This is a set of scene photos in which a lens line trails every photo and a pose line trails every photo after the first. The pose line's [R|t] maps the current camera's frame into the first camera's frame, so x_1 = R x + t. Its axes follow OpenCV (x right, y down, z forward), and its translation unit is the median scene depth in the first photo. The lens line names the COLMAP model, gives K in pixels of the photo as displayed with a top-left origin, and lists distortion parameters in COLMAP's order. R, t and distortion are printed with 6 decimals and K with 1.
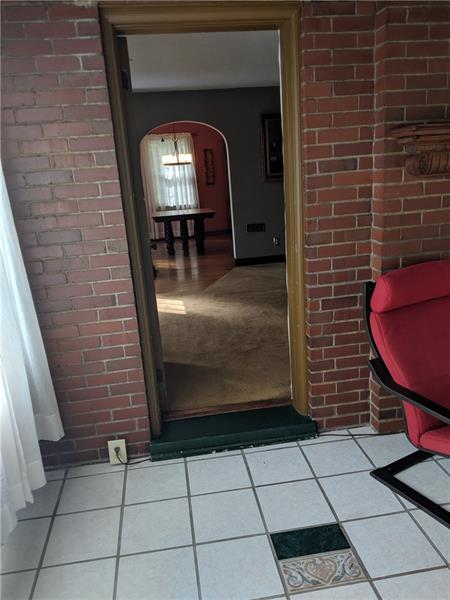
lens RADIAL K [[479.0, 0, 227.4], [0, 479.0, 300.8], [0, 0, 1]] dist [0.071387, -0.117393]
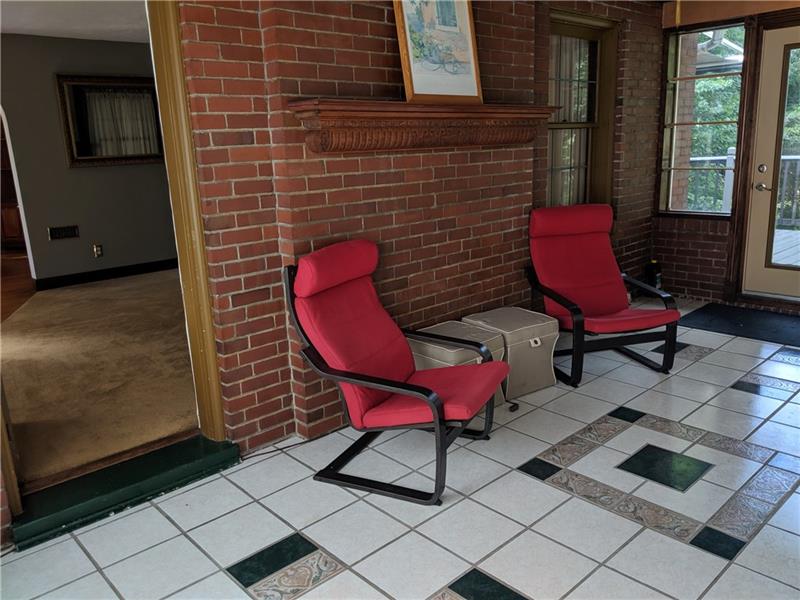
lens RADIAL K [[638.7, 0, 408.5], [0, 638.7, 300.5], [0, 0, 1]] dist [0.071387, -0.117393]
pose [[0.819461, -0.102283, 0.563935, -0.191048], [0.133240, 0.990987, -0.013874, 0.066329], [-0.557433, 0.086508, 0.825703, -0.109412]]
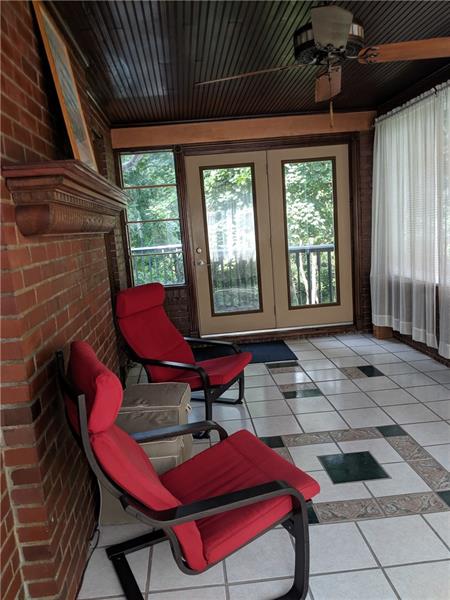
lens RADIAL K [[479.0, 0, 227.4], [0, 479.0, 300.8], [0, 0, 1]] dist [0.071387, -0.117393]
pose [[0.073269, -0.097368, 0.992548, -0.272202], [0.322758, 0.943979, 0.068778, -0.117499], [-0.943641, 0.315313, 0.100590, 0.645577]]
